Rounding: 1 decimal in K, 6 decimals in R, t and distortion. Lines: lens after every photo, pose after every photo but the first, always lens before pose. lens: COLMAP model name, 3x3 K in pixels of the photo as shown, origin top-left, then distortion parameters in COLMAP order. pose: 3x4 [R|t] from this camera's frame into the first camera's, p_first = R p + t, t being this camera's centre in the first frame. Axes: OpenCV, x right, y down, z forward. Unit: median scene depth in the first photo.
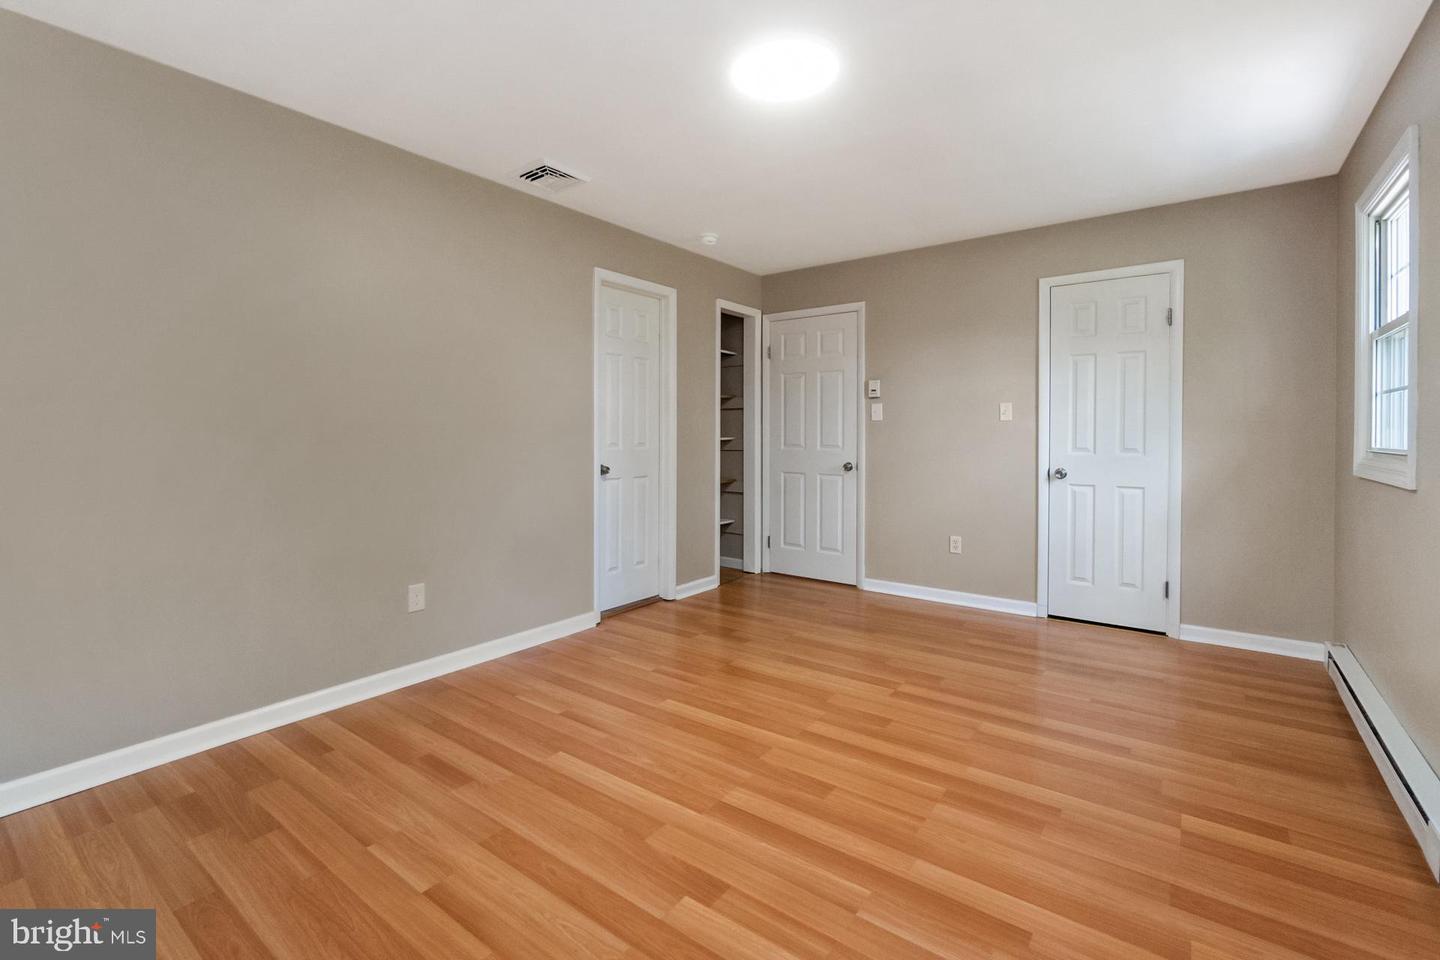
lens RADIAL K [[632.2, 0, 713.7], [0, 632.2, 443.7], [0, 0, 1]] dist [-0.000330, 0.000083]
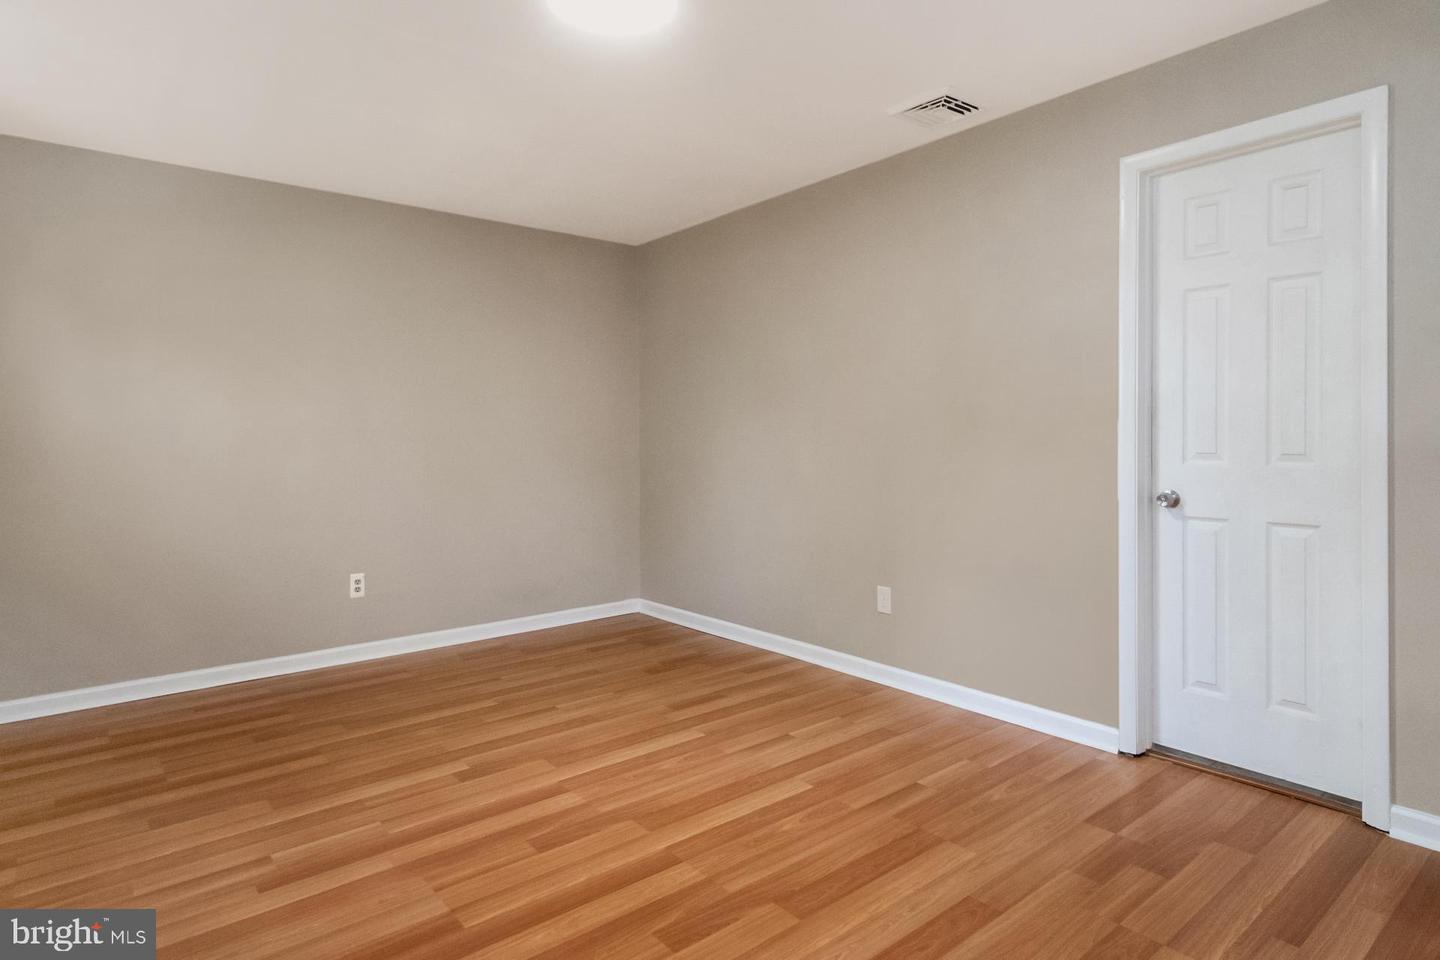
lens RADIAL K [[807.8, 0, 724.8], [0, 807.8, 434.3], [0, 0, 1]] dist [0.022989, 0.000185]
pose [[-0.230402, -0.003695, -0.973089, 0.779585], [-0.007441, 0.999970, -0.002035, -0.015304], [0.973067, 0.006772, -0.230423, 0.961491]]
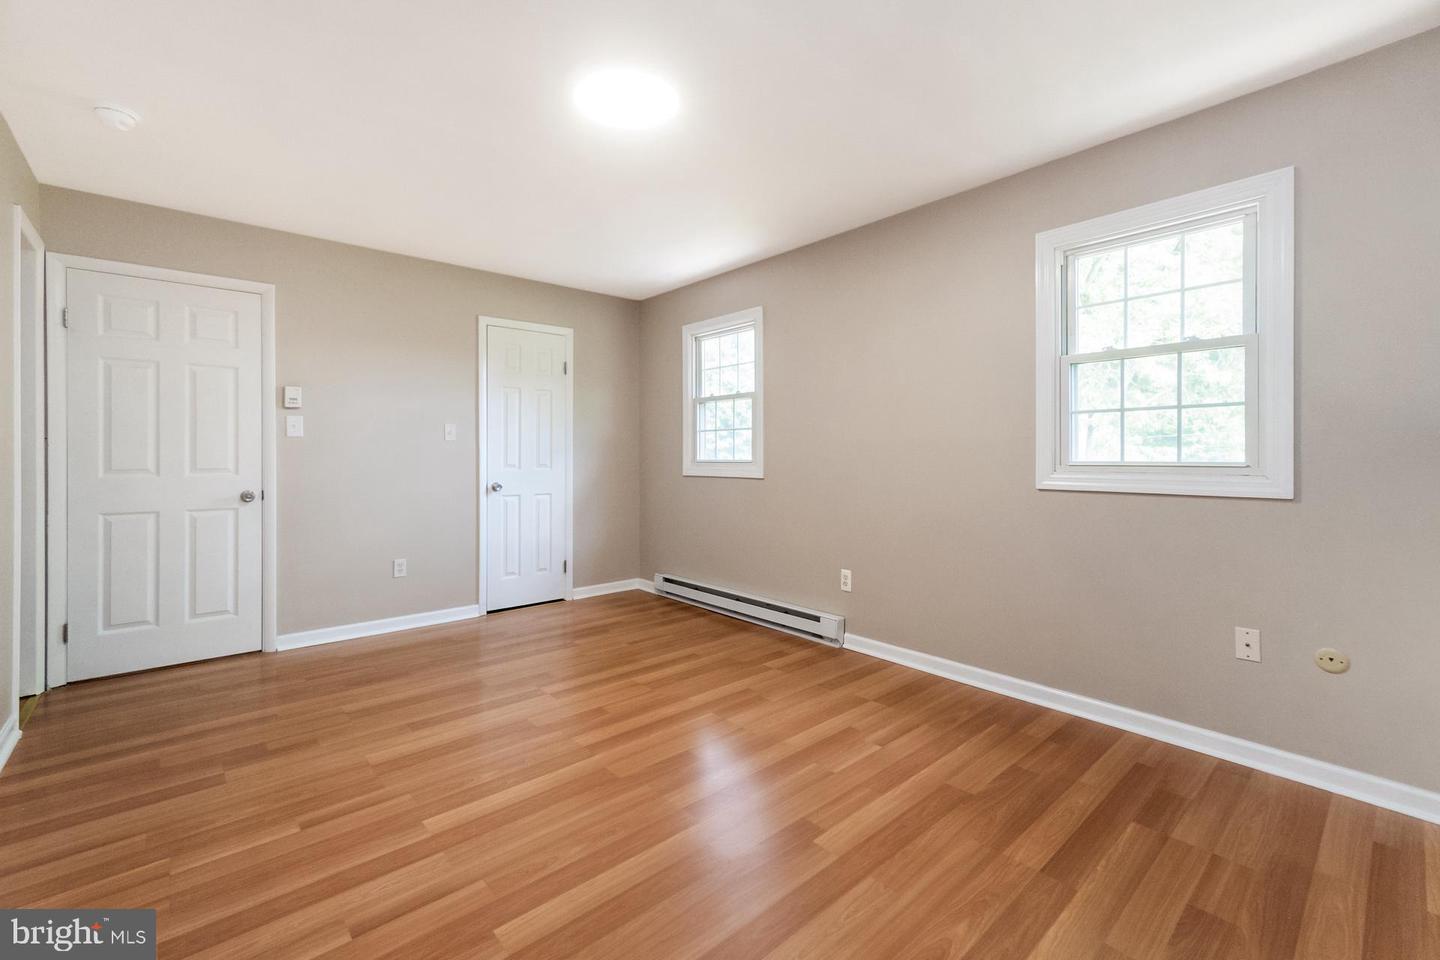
lens RADIAL K [[612.3, 0, 714.2], [0, 612.3, 458.7], [0, 0, 1]] dist [0.001810, 0.000413]
pose [[0.208501, -0.005189, 0.978008, -0.580670], [0.018040, 0.999836, 0.001459, 0.000681], [-0.977856, 0.017339, 0.208560, 0.453559]]
